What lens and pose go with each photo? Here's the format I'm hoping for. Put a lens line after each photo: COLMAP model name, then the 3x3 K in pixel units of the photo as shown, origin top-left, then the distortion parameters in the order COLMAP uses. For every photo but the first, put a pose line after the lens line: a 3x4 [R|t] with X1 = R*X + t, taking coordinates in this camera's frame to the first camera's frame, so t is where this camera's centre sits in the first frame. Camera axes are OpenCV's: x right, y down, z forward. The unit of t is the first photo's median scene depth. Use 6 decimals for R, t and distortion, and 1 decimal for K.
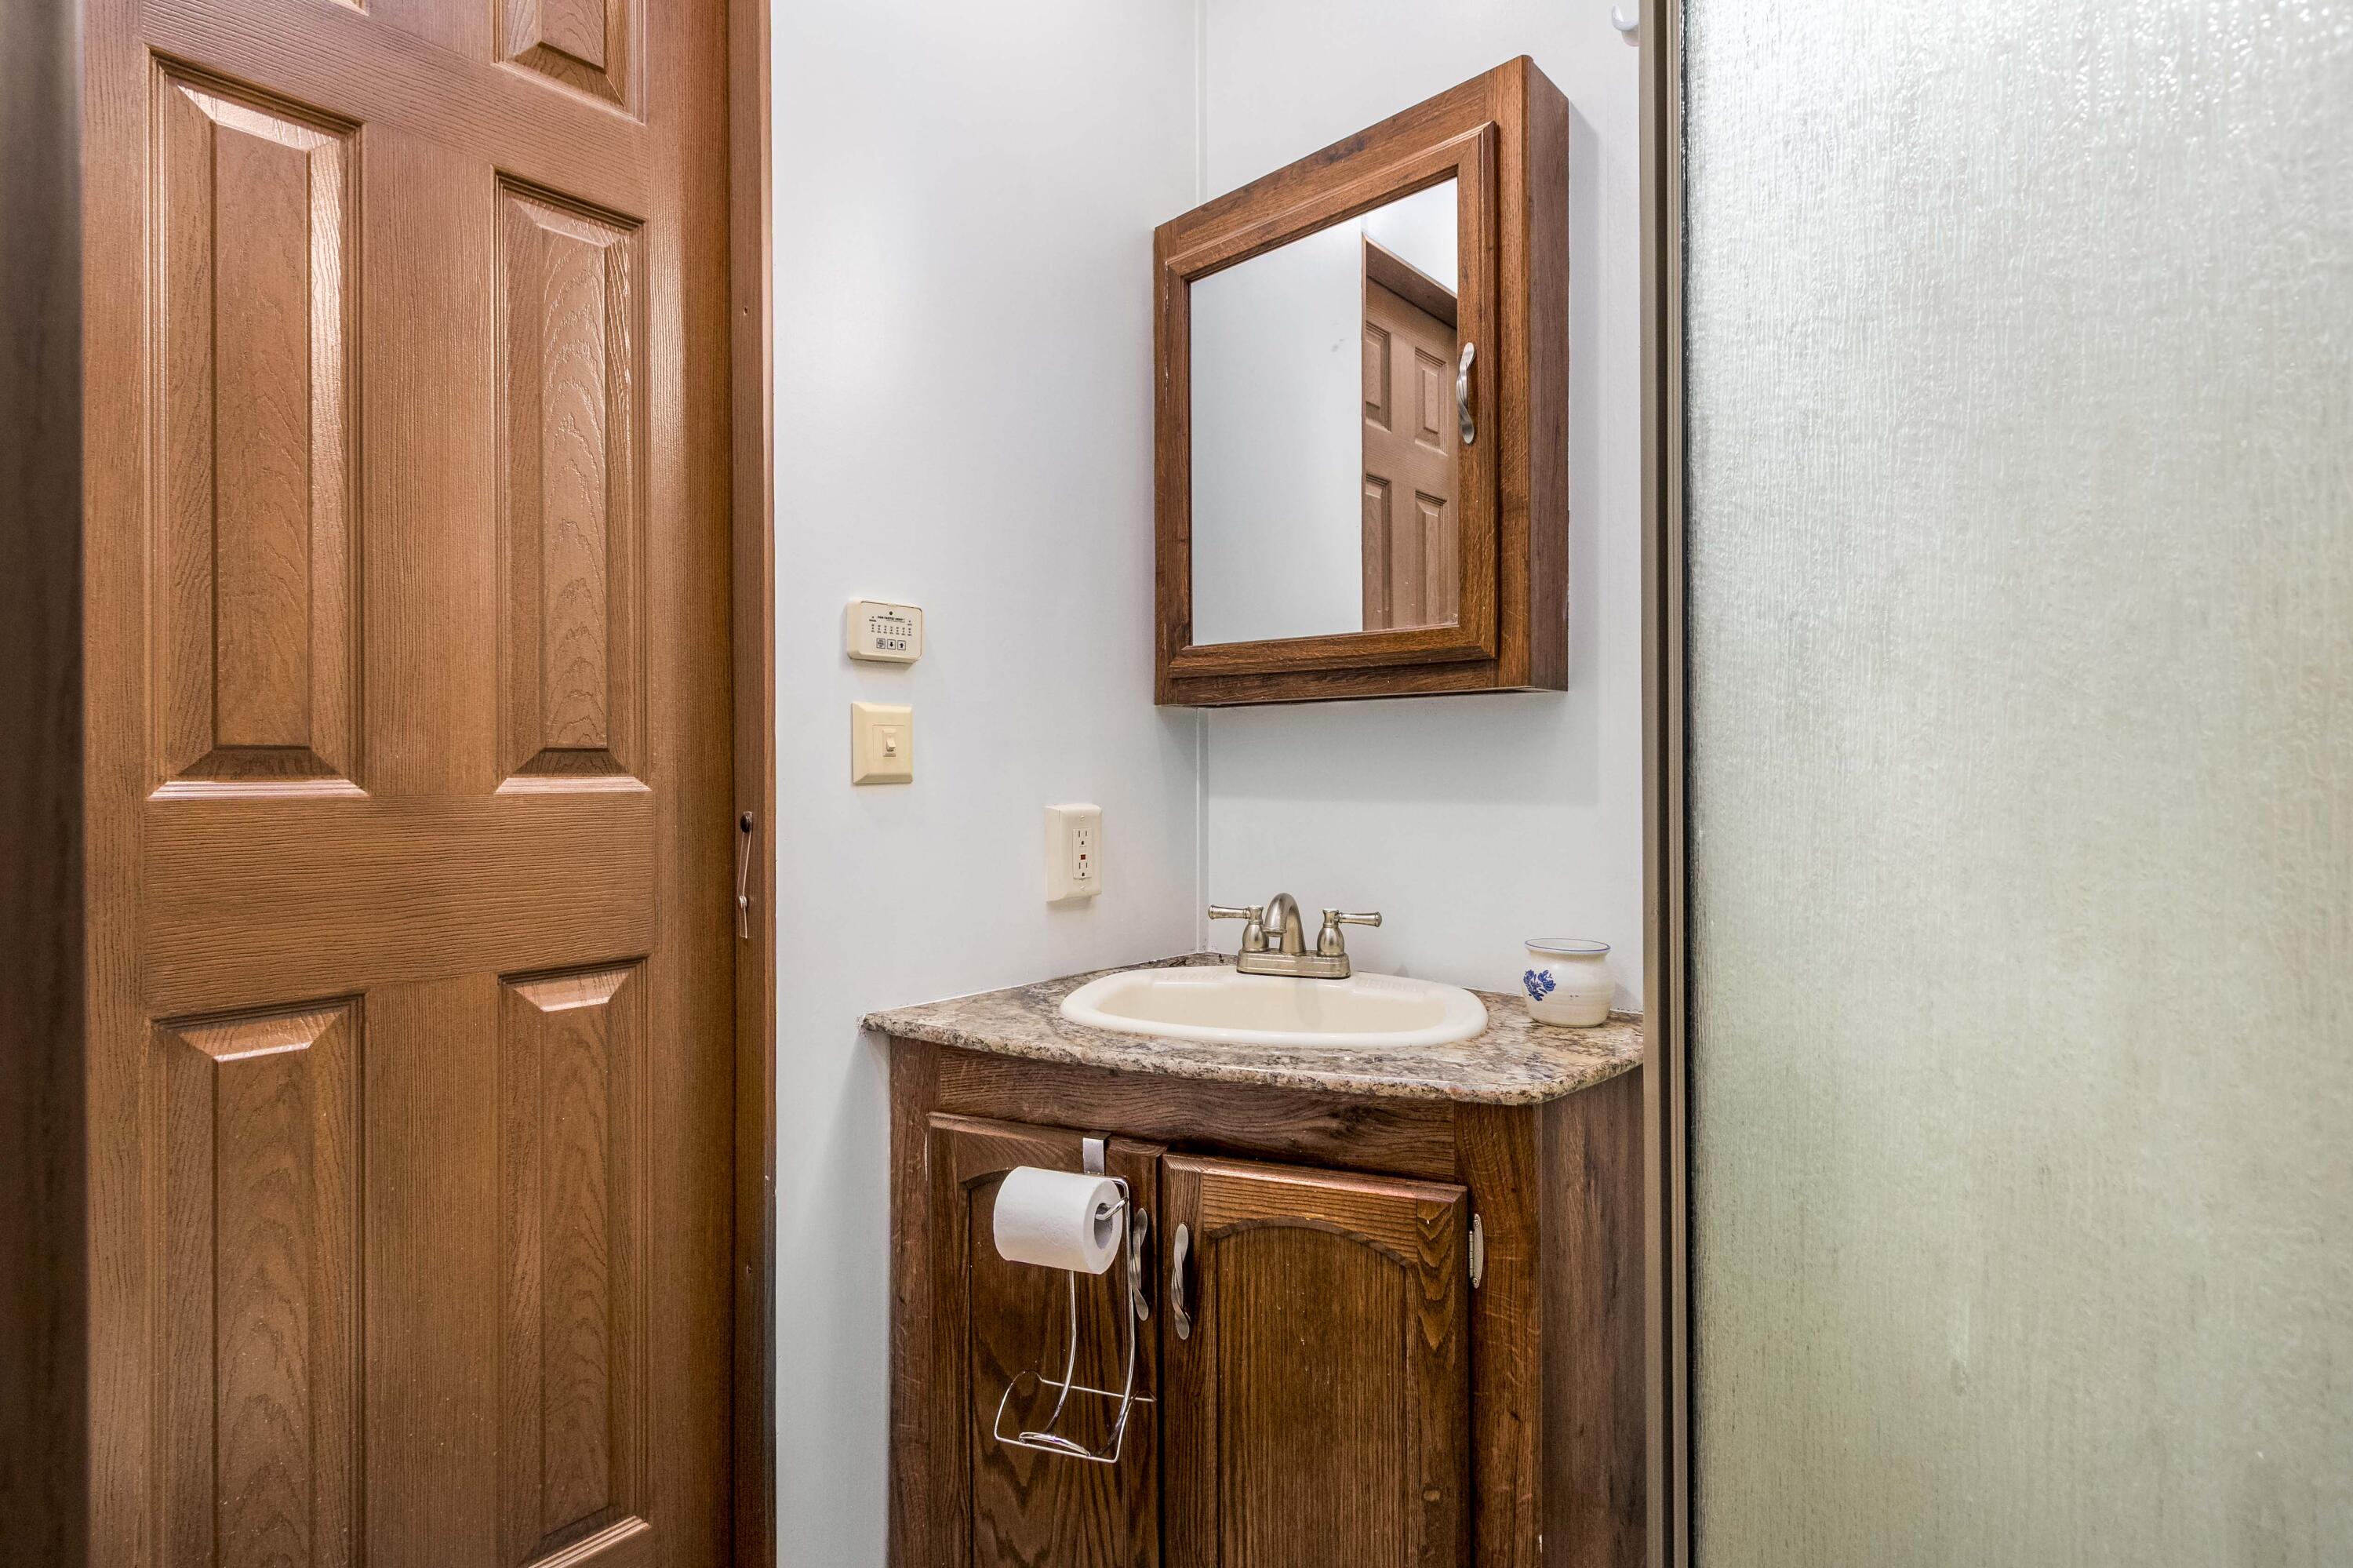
lens RADIAL K [[1102.1, 0, 1171.8], [0, 1102.1, 774.3], [0, 0, 1]] dist [-0.001175, 0.000082]
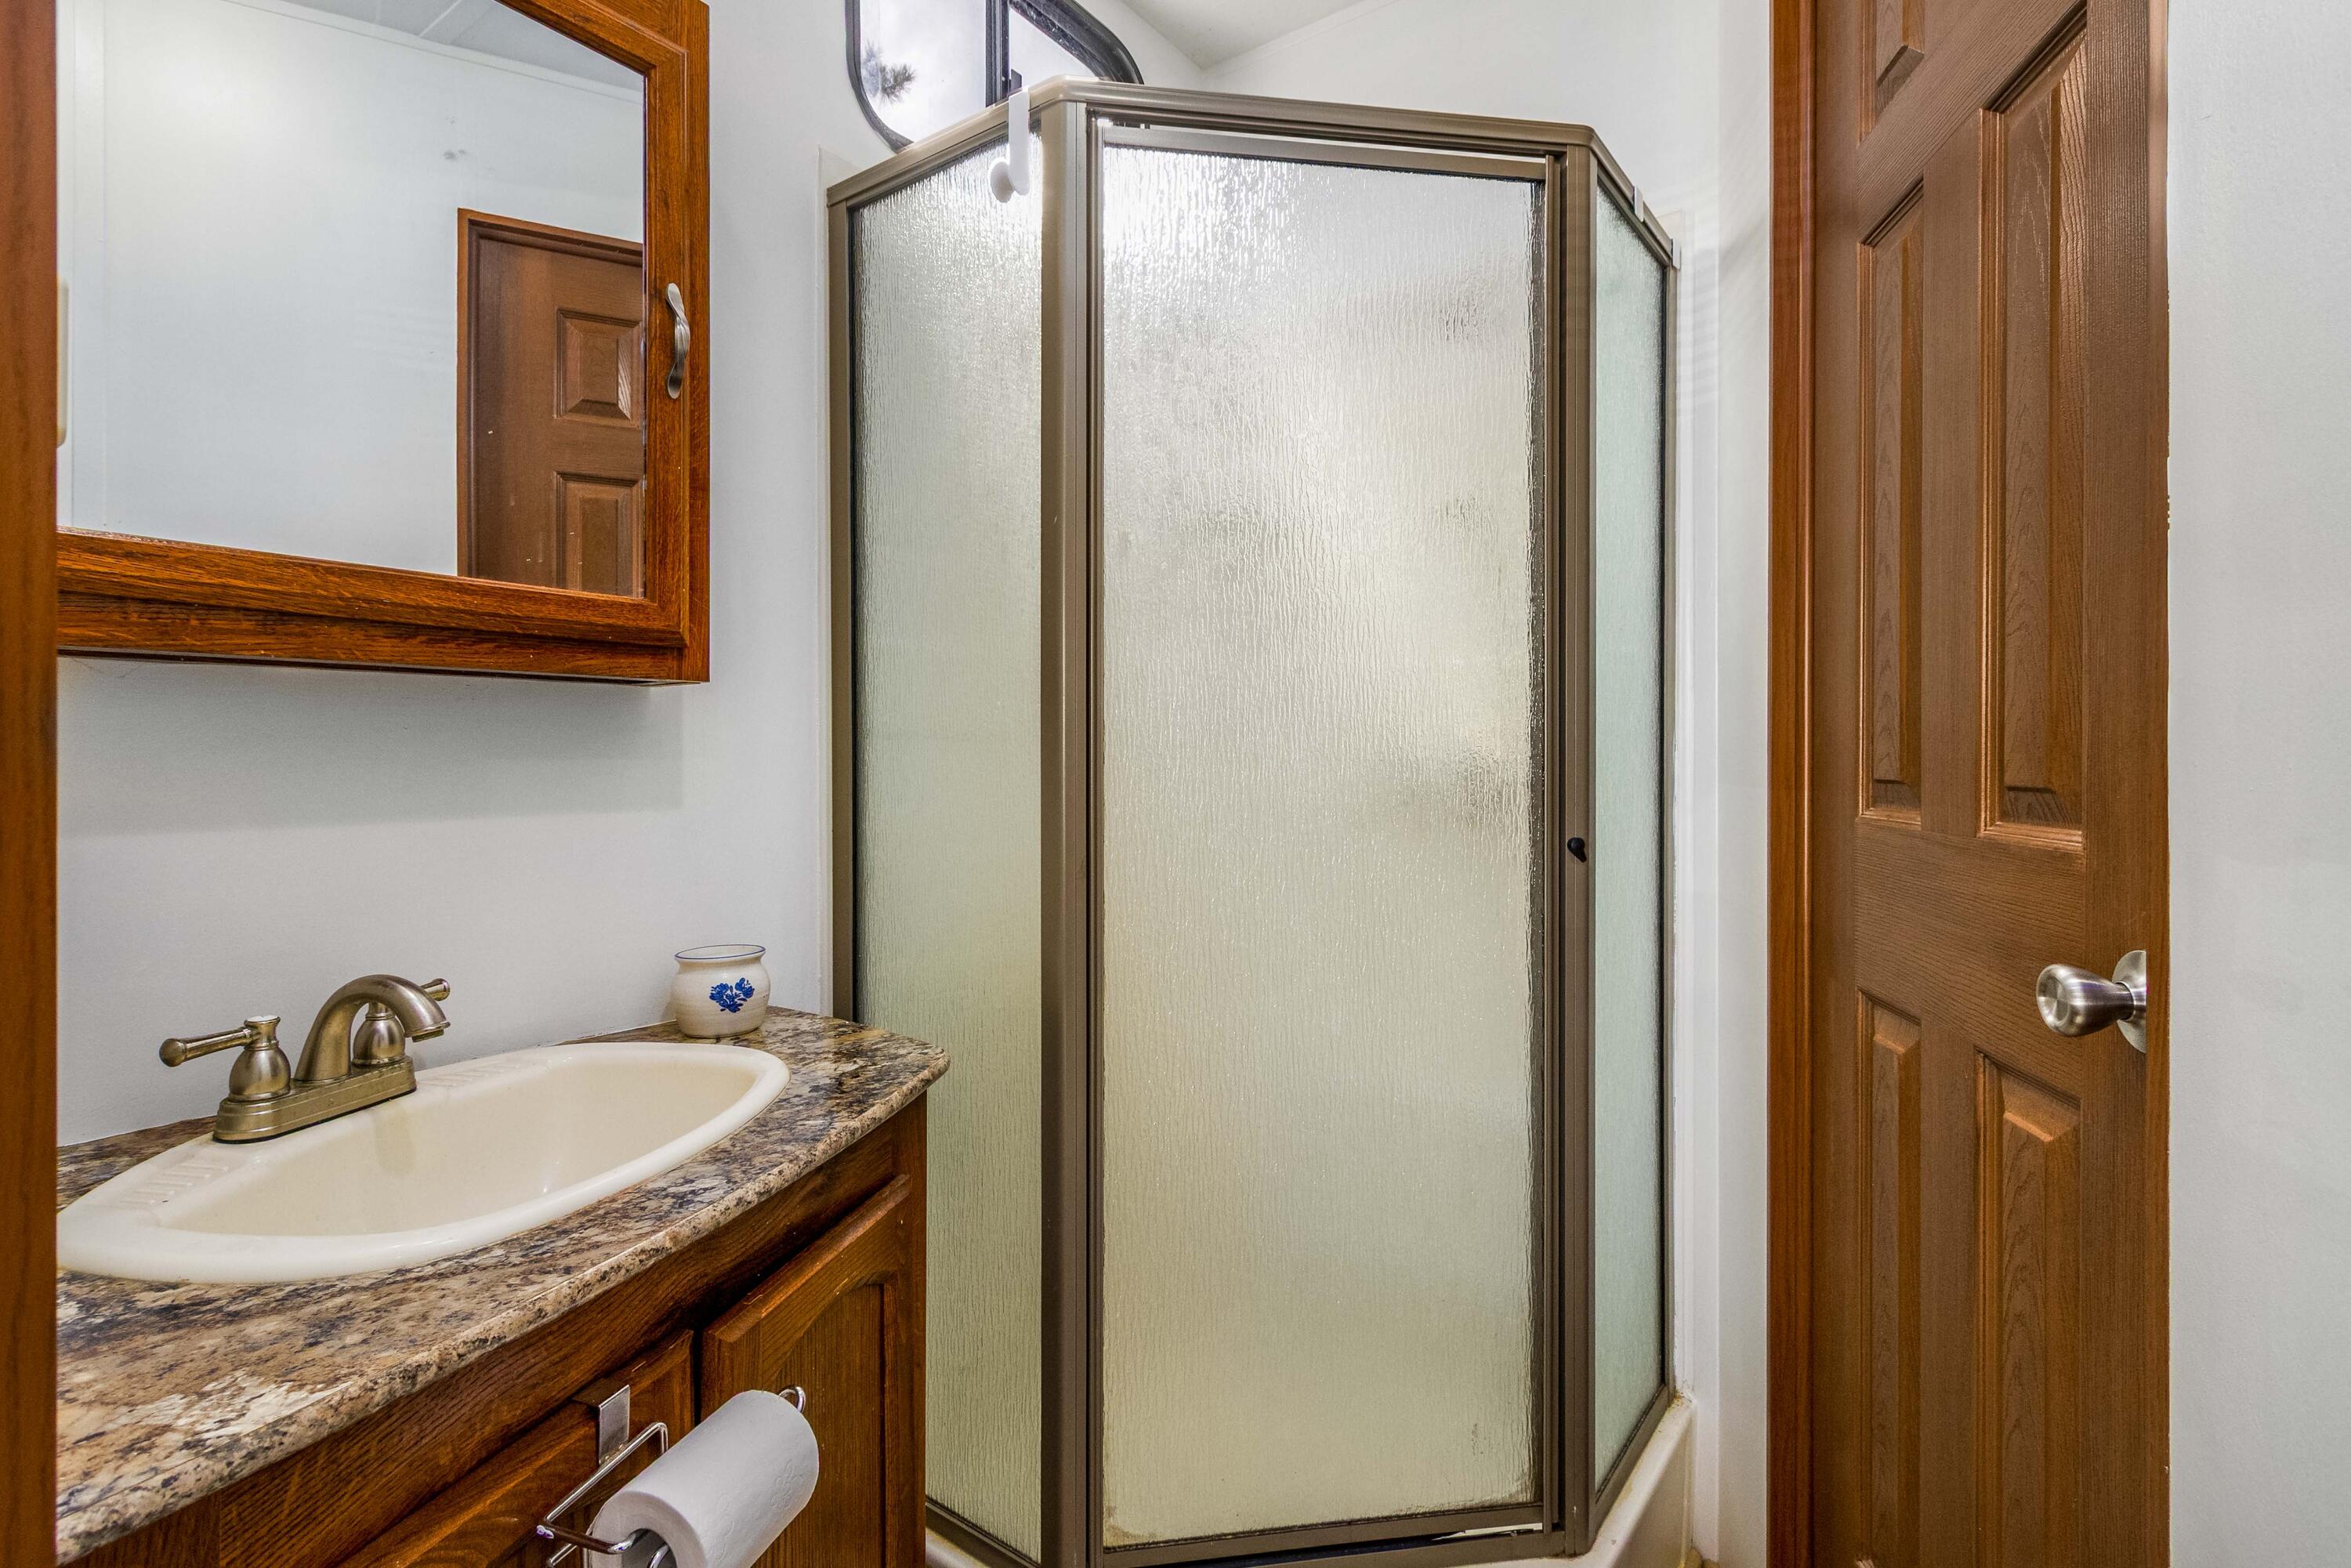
lens RADIAL K [[1101.1, 0, 1170.8], [0, 1101.1, 770.0], [0, 0, 1]] dist [-0.001175, 0.000082]
pose [[-0.107727, -0.004139, 0.994172, -0.594997], [0.012494, 0.999907, 0.005517, -0.005346], [-0.994102, 0.013016, -0.107665, 0.651639]]
